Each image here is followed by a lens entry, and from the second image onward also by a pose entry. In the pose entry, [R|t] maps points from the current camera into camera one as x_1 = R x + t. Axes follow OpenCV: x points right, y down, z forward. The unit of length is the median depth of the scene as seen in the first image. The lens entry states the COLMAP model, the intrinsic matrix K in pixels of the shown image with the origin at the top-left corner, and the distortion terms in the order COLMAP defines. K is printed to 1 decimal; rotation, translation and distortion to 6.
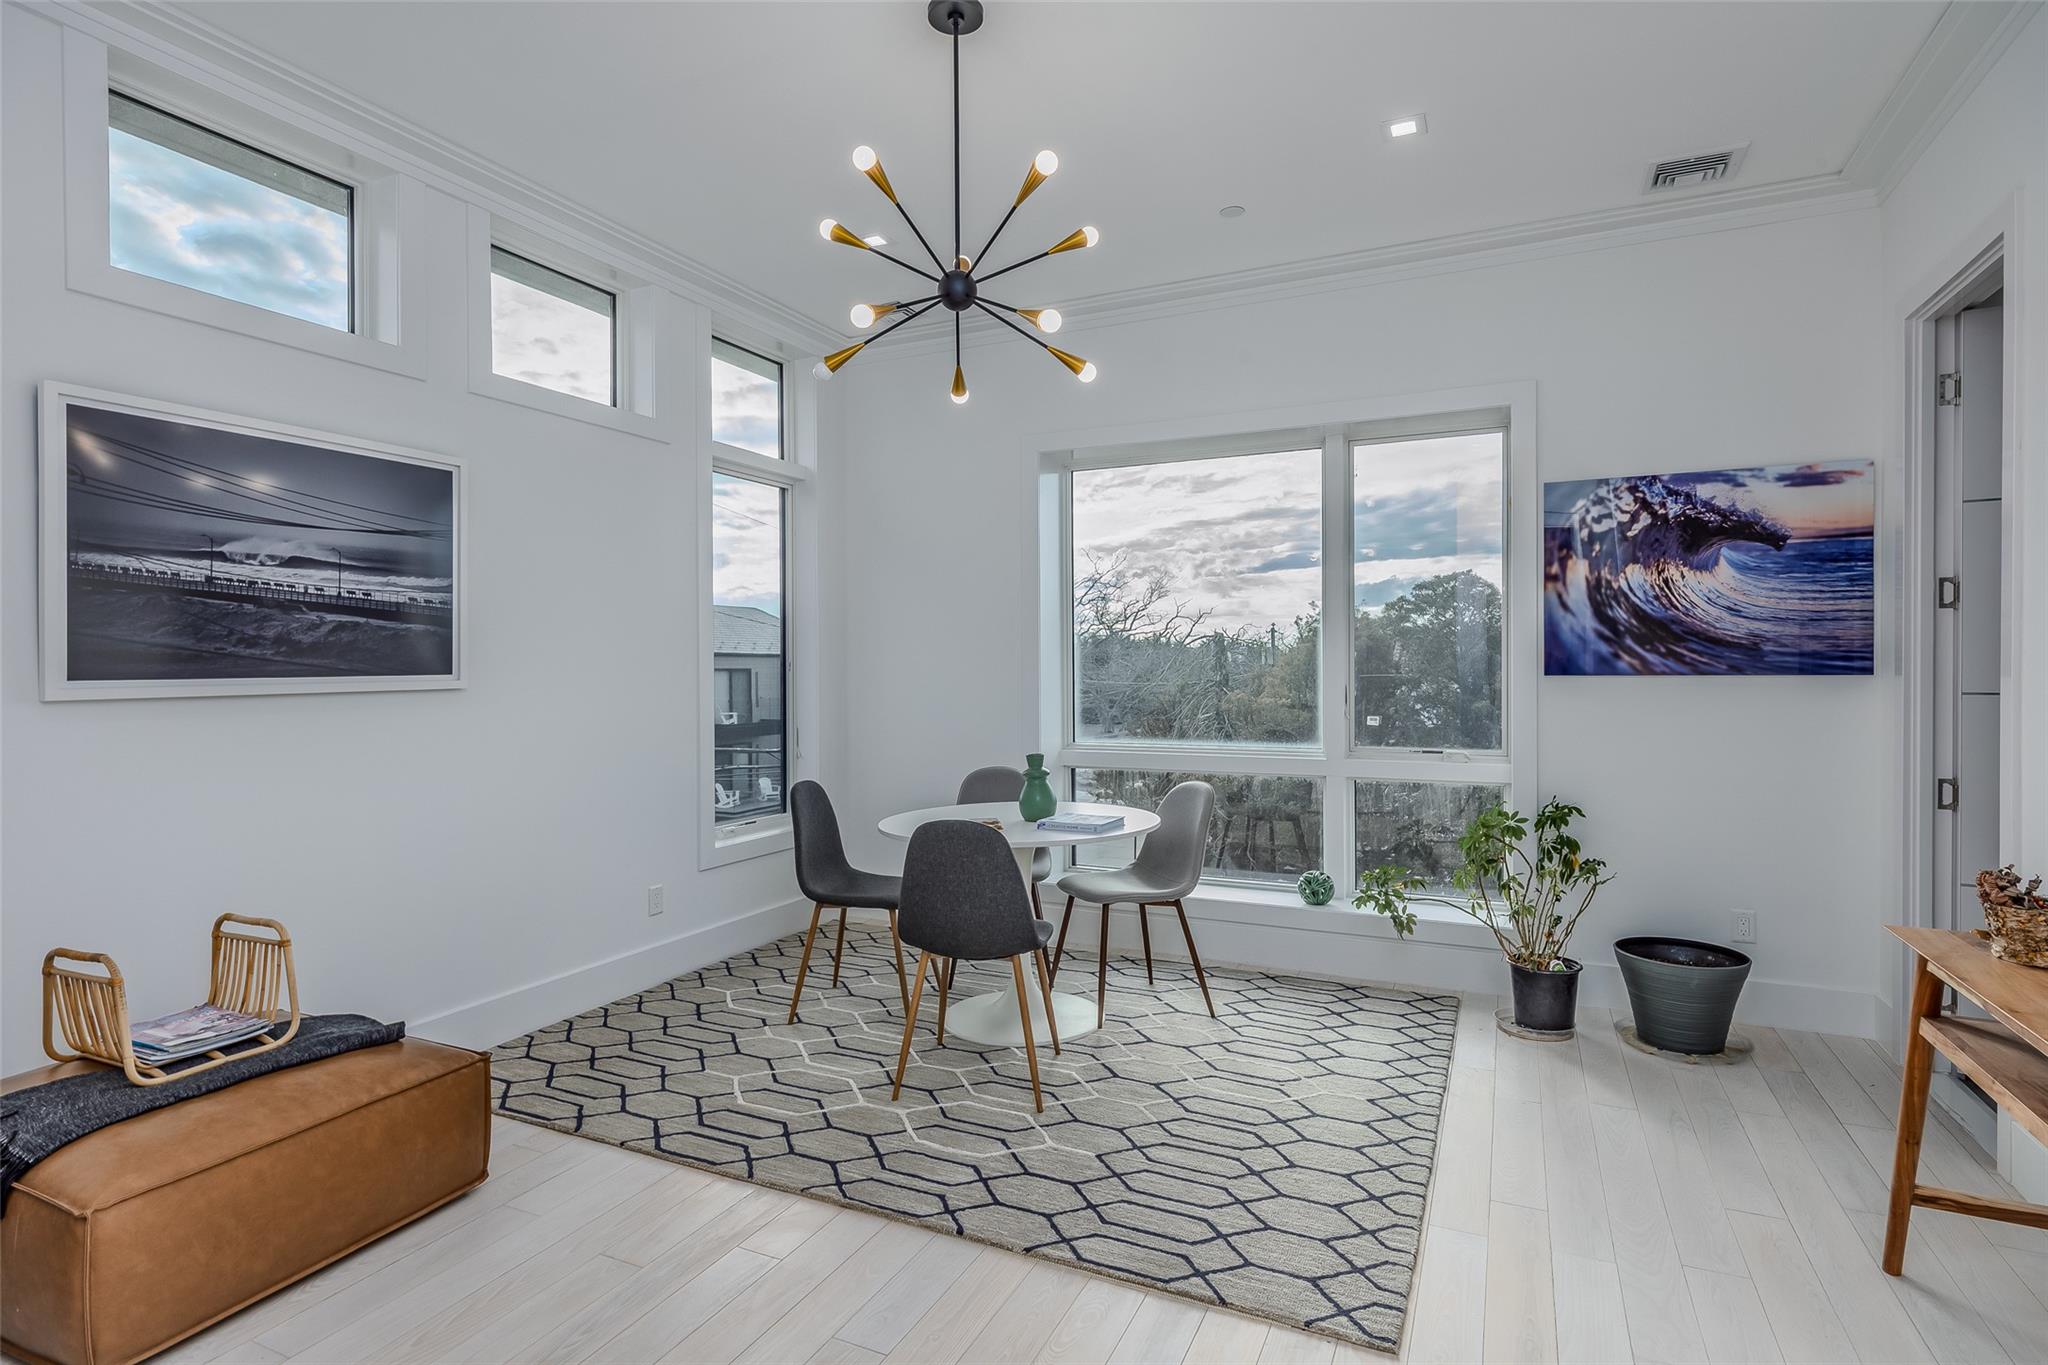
lens RADIAL K [[1018.2, 0, 1021.7], [0, 1018.2, 673.7], [0, 0, 1]] dist [0.016092, -0.000048]
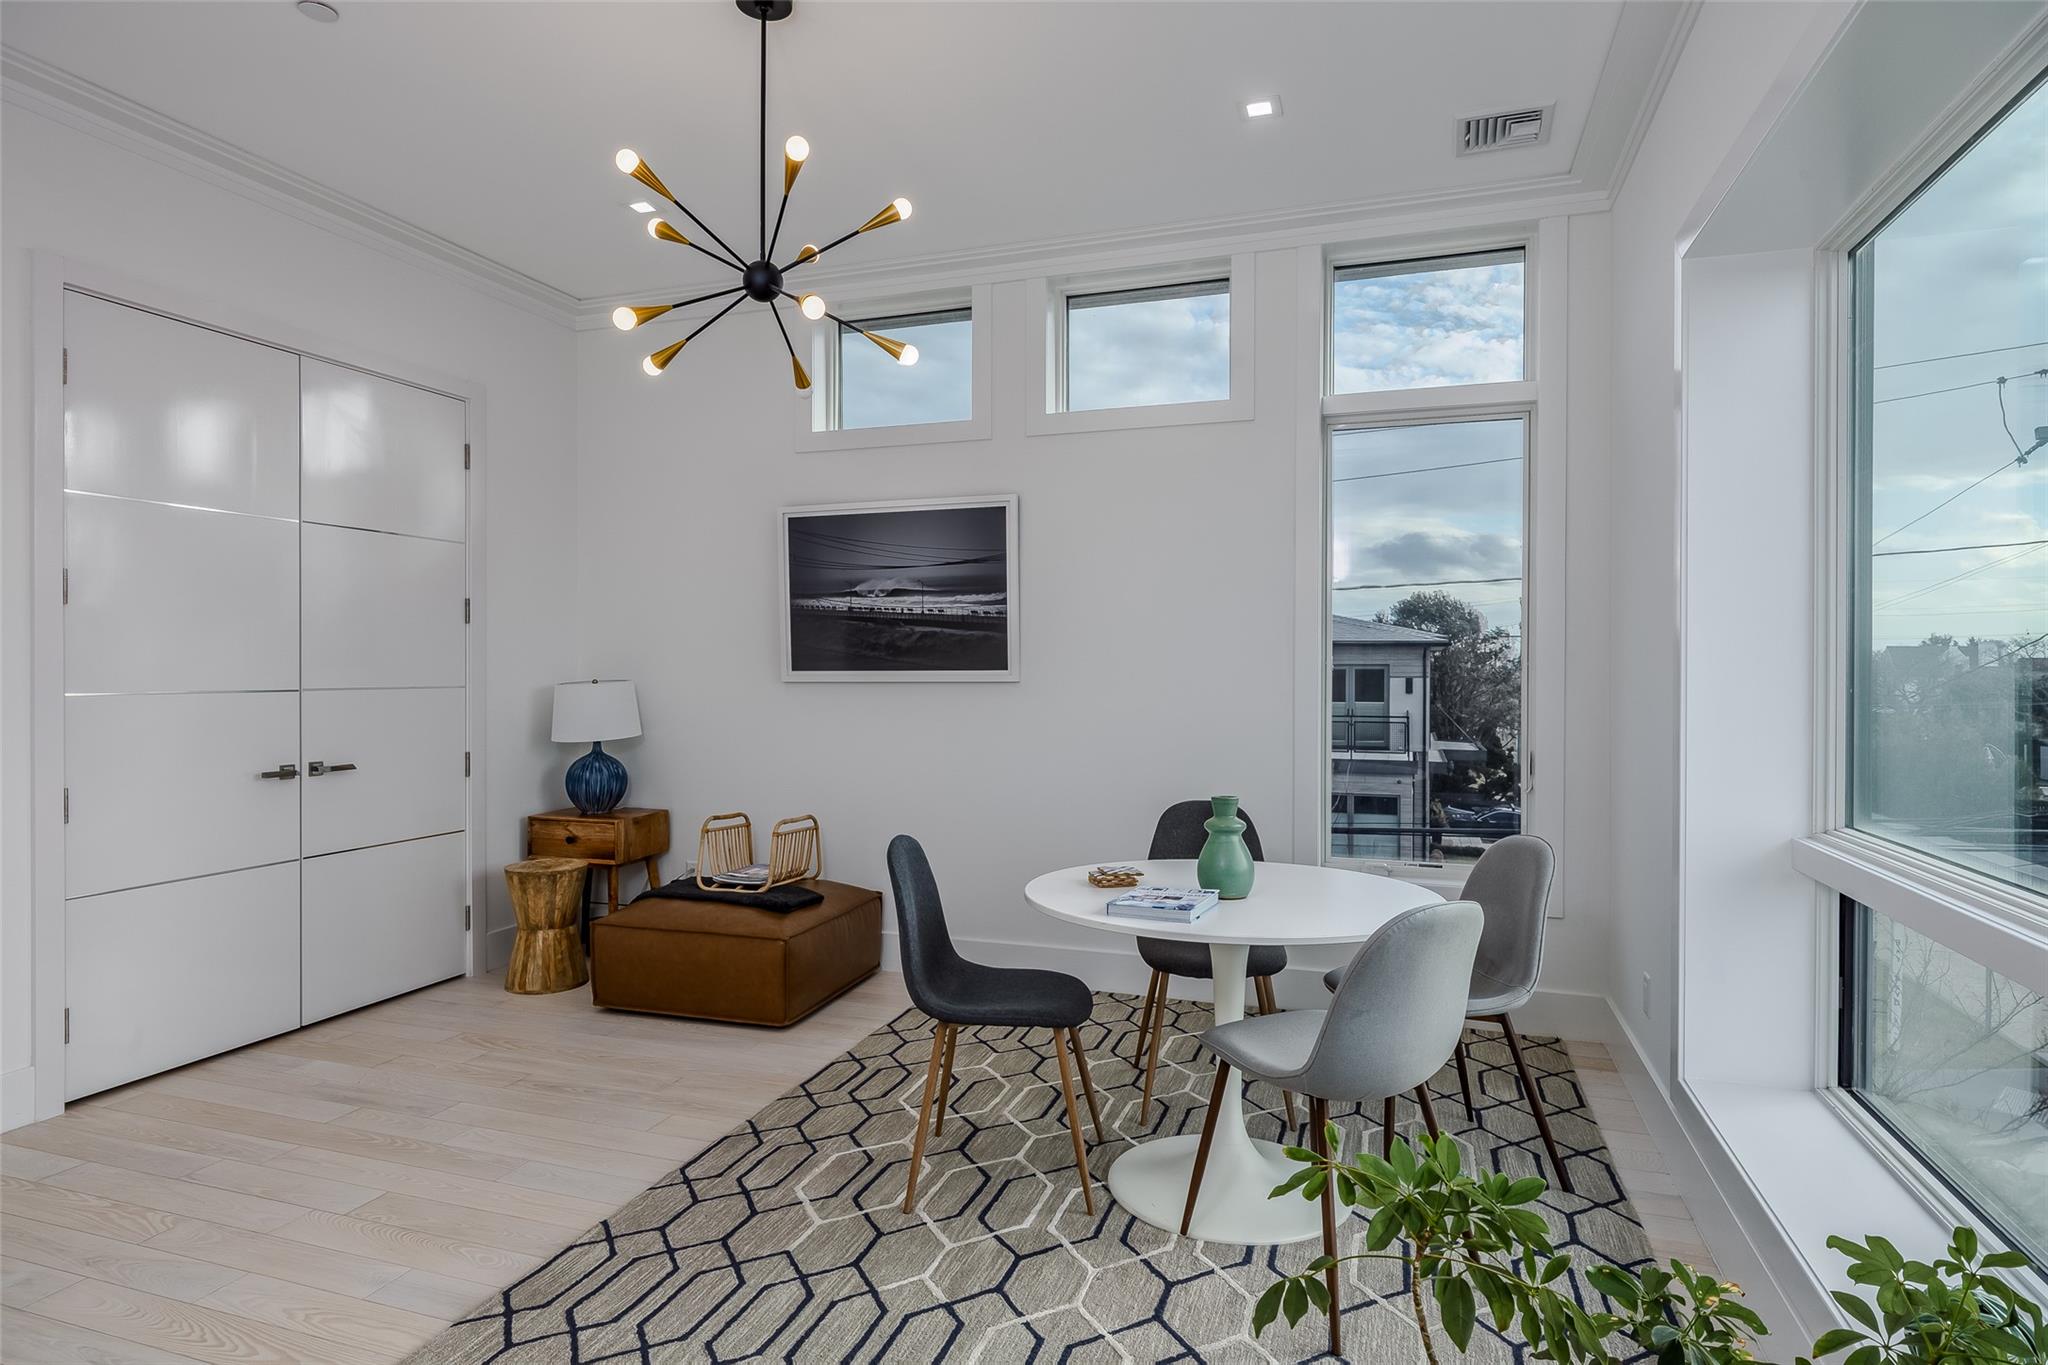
lens RADIAL K [[1129.2, 0, 1029.1], [0, 1129.2, 674.0], [0, 0, 1]] dist [0.003309, -0.000468]
pose [[0.126155, 0.010102, -0.991959, 0.918318], [-0.009548, 0.999914, 0.008969, -0.008232], [0.991965, 0.008340, 0.126241, 0.980097]]
